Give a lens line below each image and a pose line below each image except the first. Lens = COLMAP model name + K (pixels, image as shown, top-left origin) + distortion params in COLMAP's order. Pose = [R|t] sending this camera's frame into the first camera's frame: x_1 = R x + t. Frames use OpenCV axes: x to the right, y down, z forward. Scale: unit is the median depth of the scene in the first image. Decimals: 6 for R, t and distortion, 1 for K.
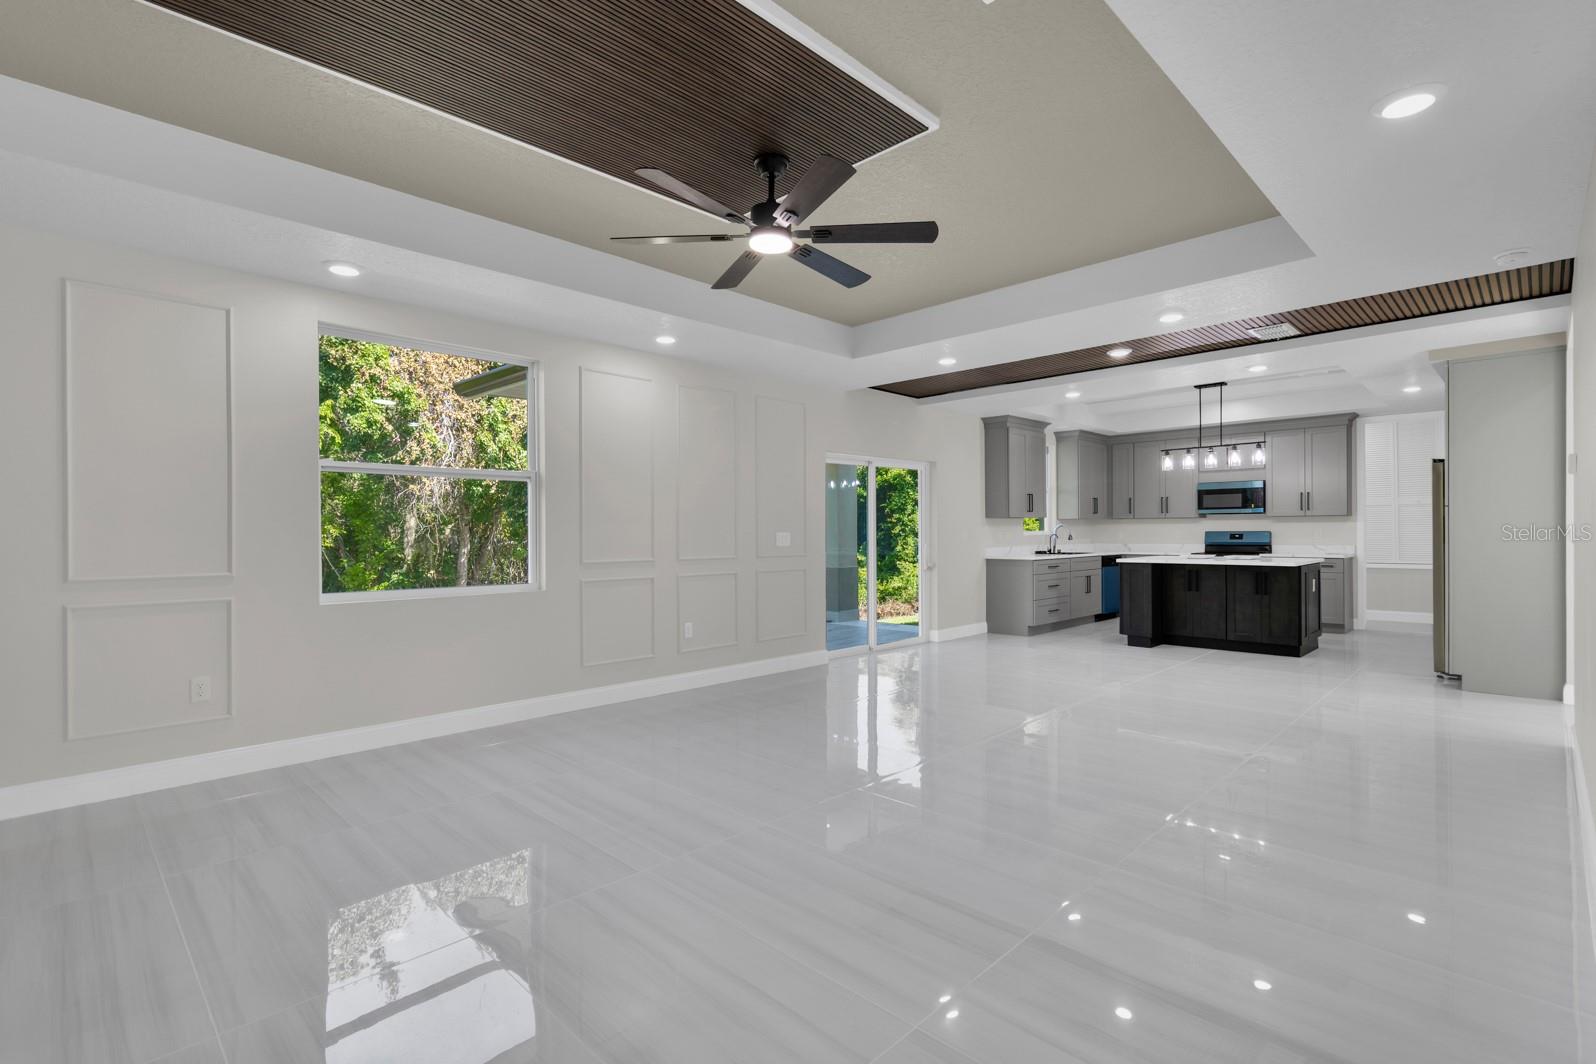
lens RADIAL K [[740.0, 0, 801.6], [0, 740.0, 536.5], [0, 0, 1]] dist [-0.000915, 0.000585]
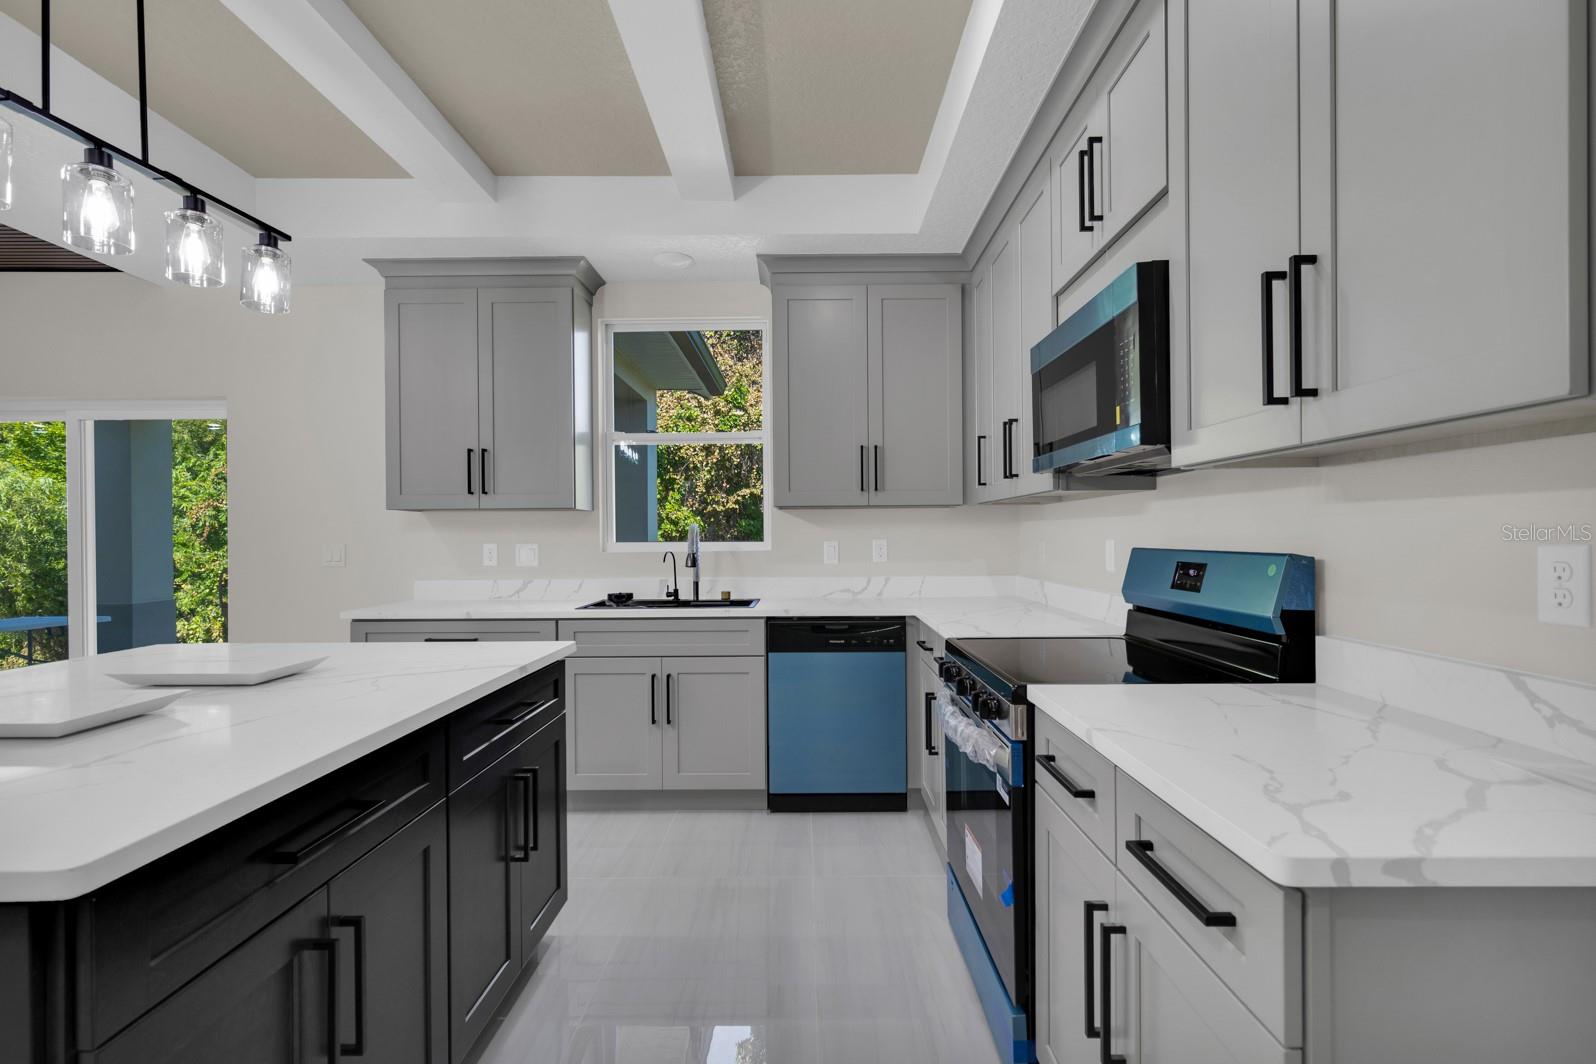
lens RADIAL K [[740.0, 0, 801.6], [0, 740.0, 536.5], [0, 0, 1]] dist [-0.000915, 0.000585]
pose [[0.699735, 0.001010, -0.714401, 0.701153], [0.000079, 0.999999, 0.001491, -0.011676], [0.714402, -0.001100, 0.699734, 0.832476]]
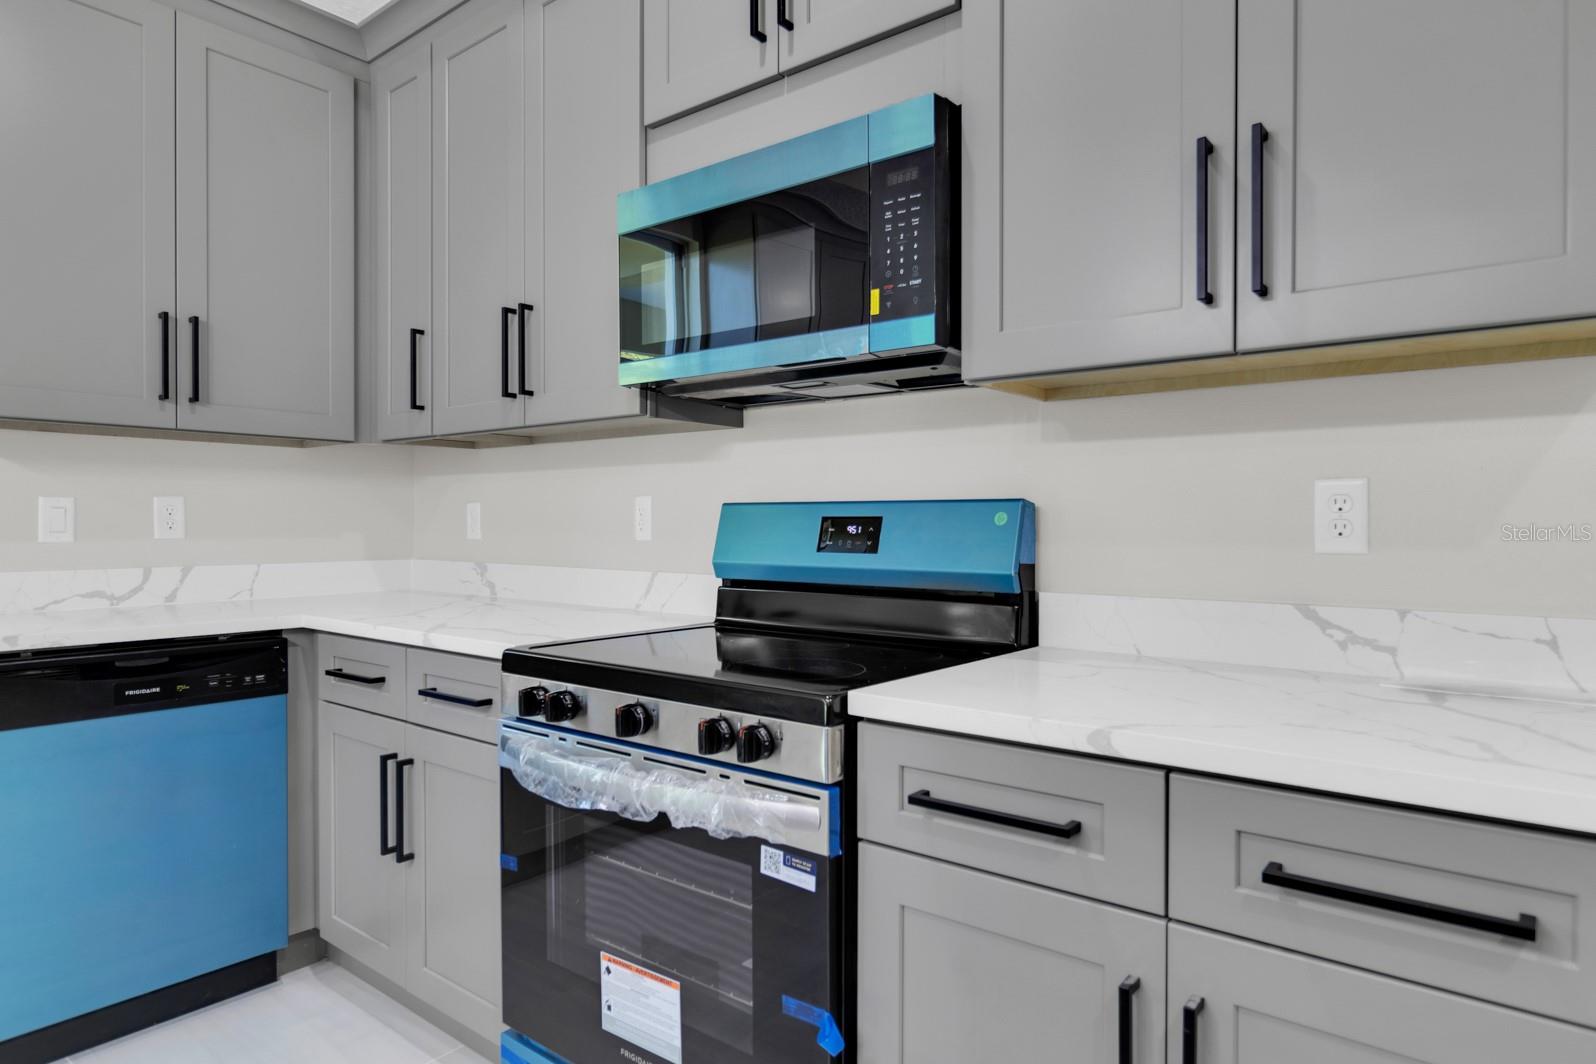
lens RADIAL K [[930.2, 0, 798.0], [0, 930.2, 532.0], [0, 0, 1]] dist [-0.000074, 0.000697]
pose [[0.994357, 0.006601, 0.105882, 0.591581], [-0.007045, 0.999968, 0.003824, -0.000863], [-0.105854, -0.004549, 0.994371, 0.854301]]
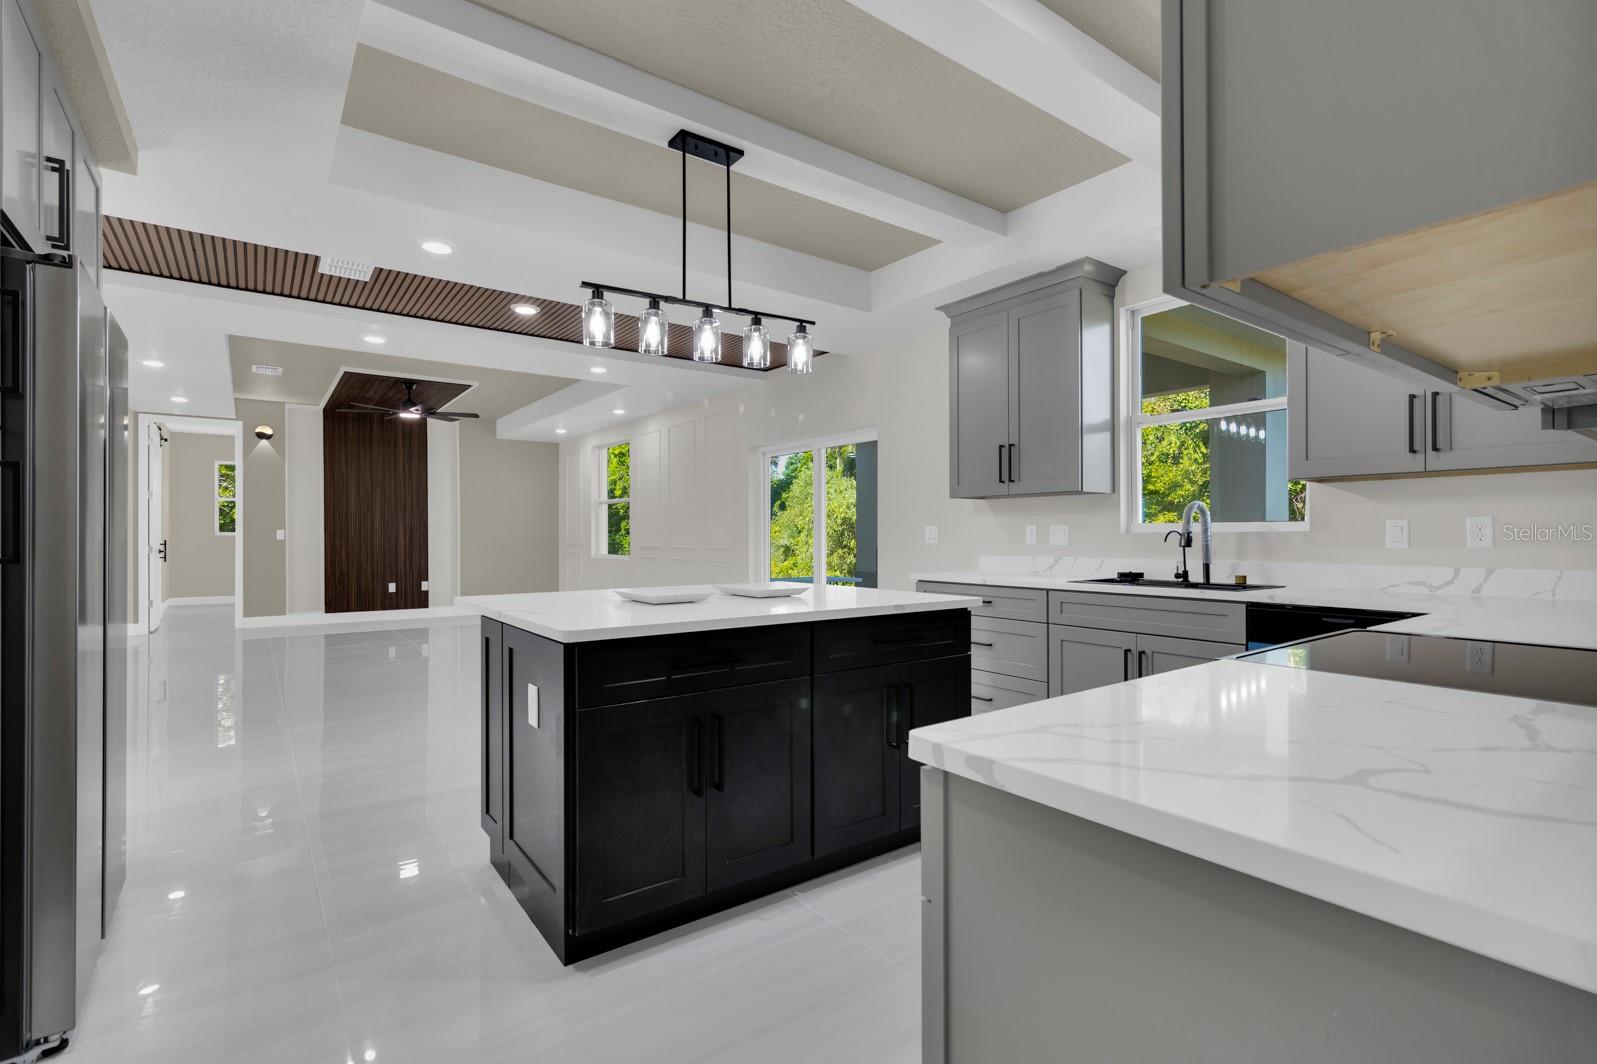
lens RADIAL K [[743.5, 0, 812.6], [0, 743.5, 528.8], [0, 0, 1]] dist [0.002278, 0.000481]
pose [[-0.143023, -0.000336, -0.989719, 0.782377], [0.000016, 1.000000, -0.000341, -0.004106], [0.989719, -0.000064, -0.143023, 0.929054]]
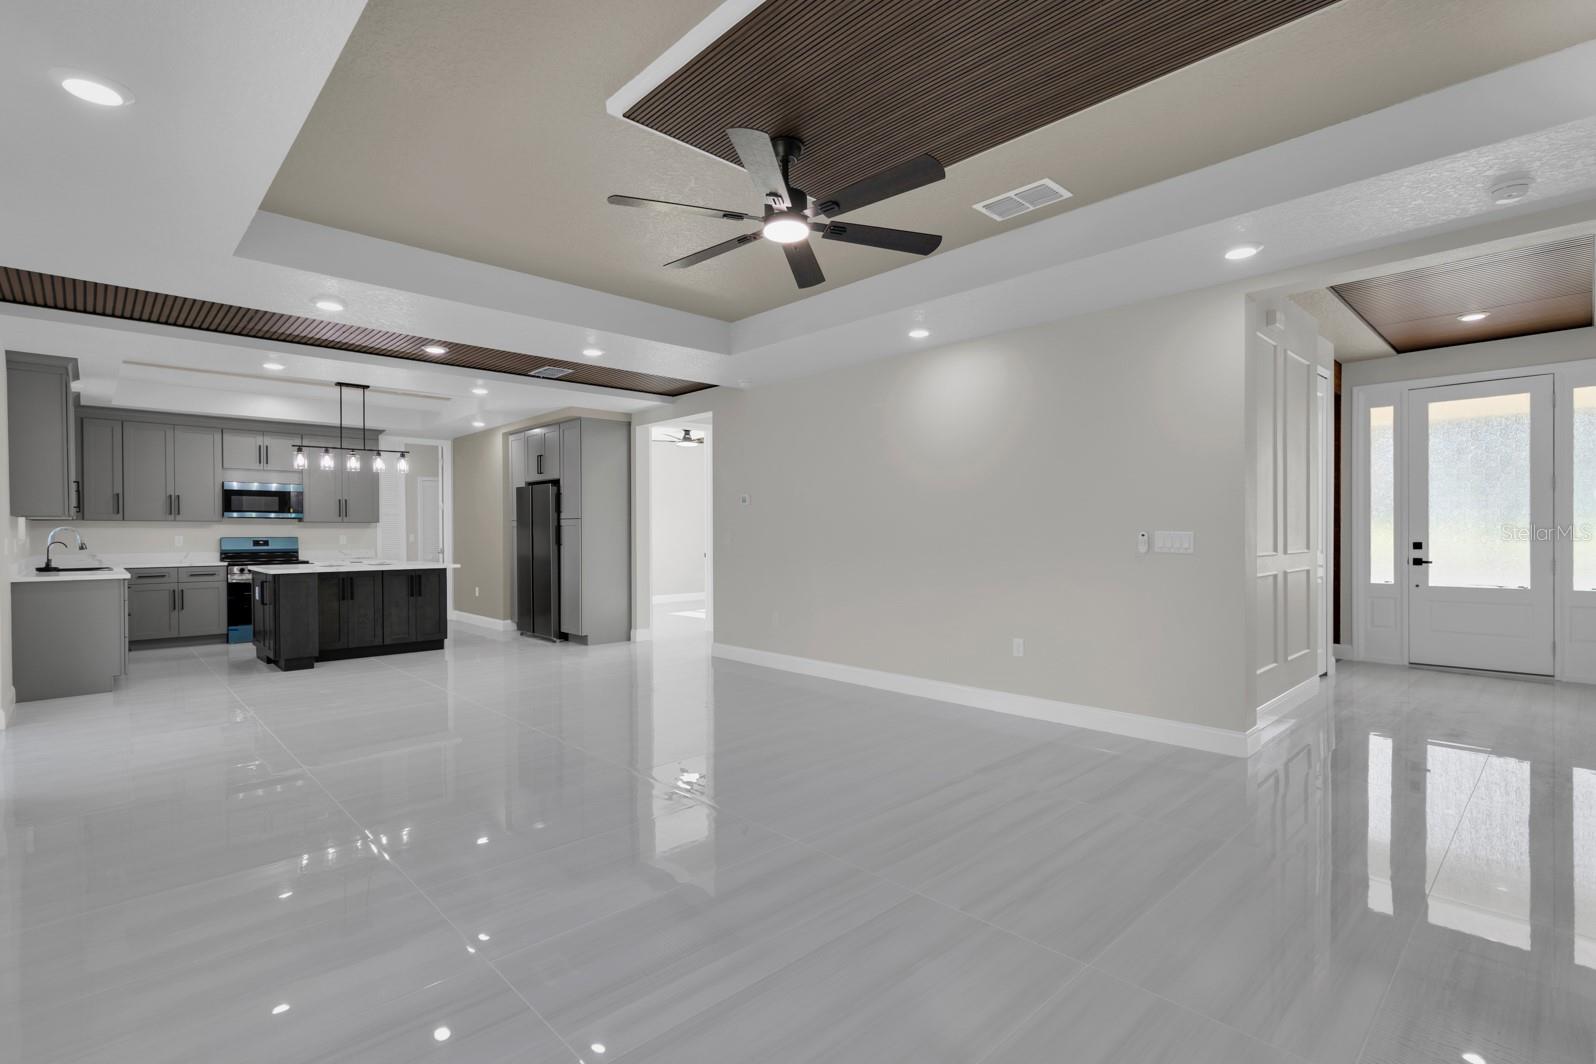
lens RADIAL K [[740.0, 0, 801.6], [0, 740.0, 536.5], [0, 0, 1]] dist [-0.000915, 0.000585]
pose [[0.022043, 0.000693, 0.999757, -0.334781], [0.008201, 0.999966, -0.000874, -0.001575], [-0.999723, 0.008218, 0.022036, 0.329374]]
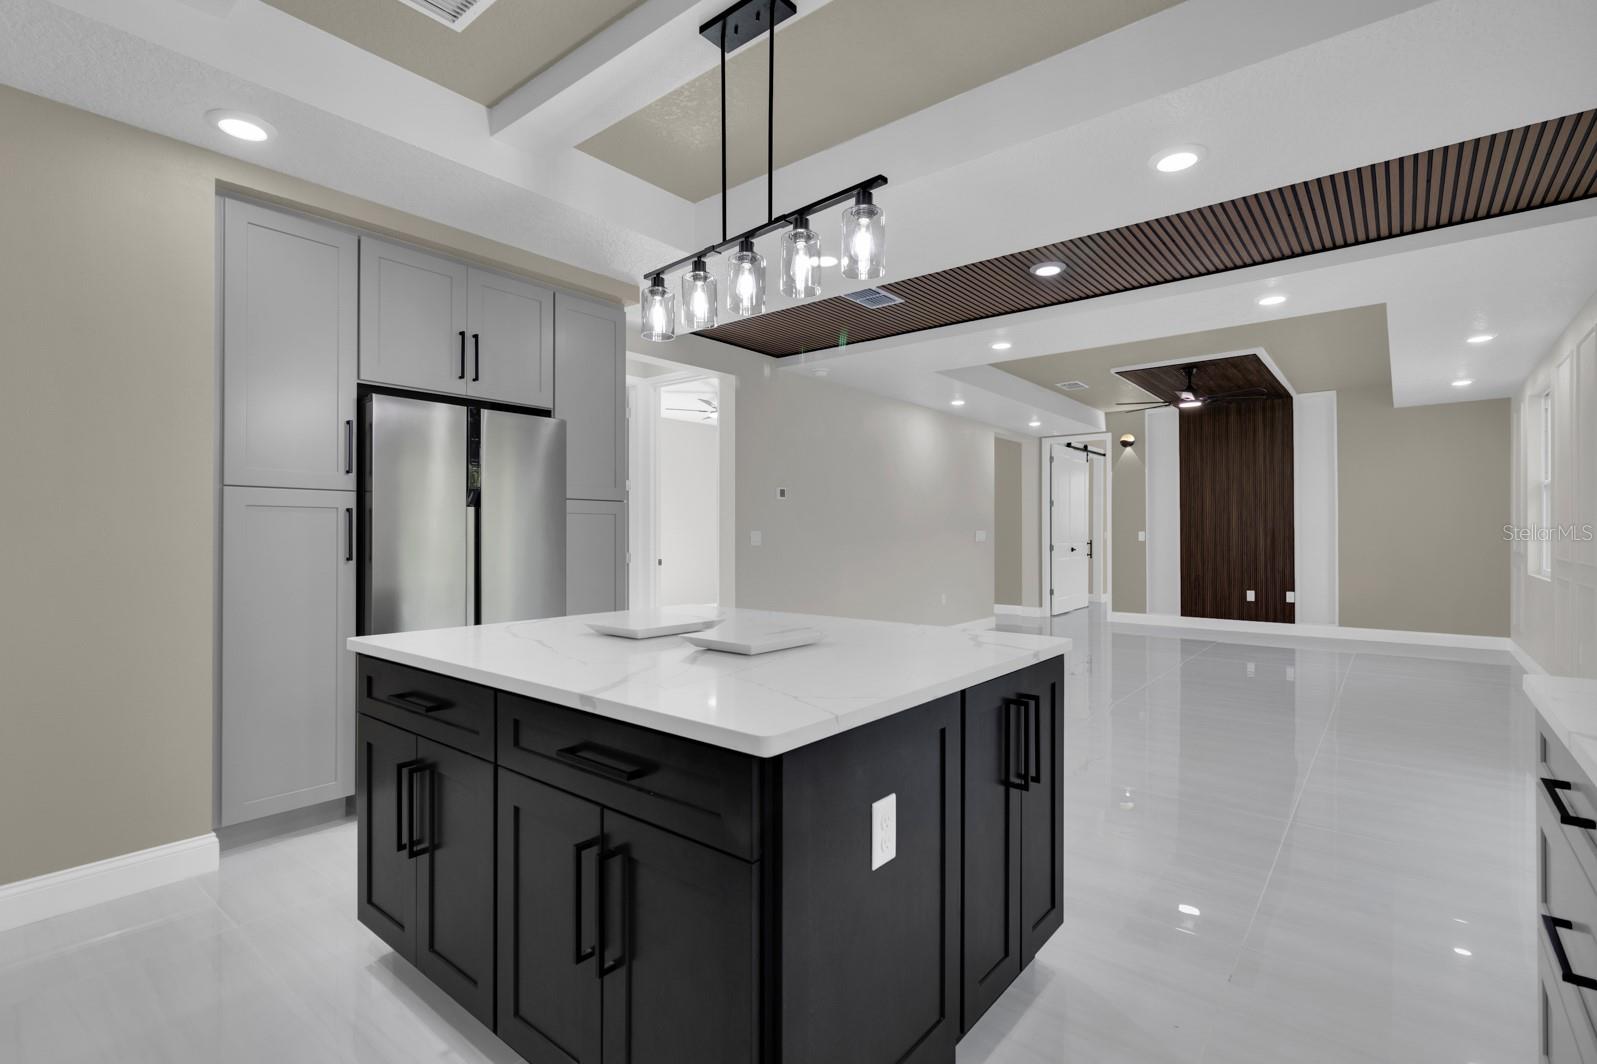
lens RADIAL K [[744.1, 0, 802.0], [0, 744.1, 535.1], [0, 0, 1]] dist [0.001044, 0.000489]
pose [[-0.994527, 0.011816, -0.103807, 0.472106], [0.011209, 0.999917, 0.006429, -0.010408], [0.103874, 0.005230, -0.994577, 1.068922]]
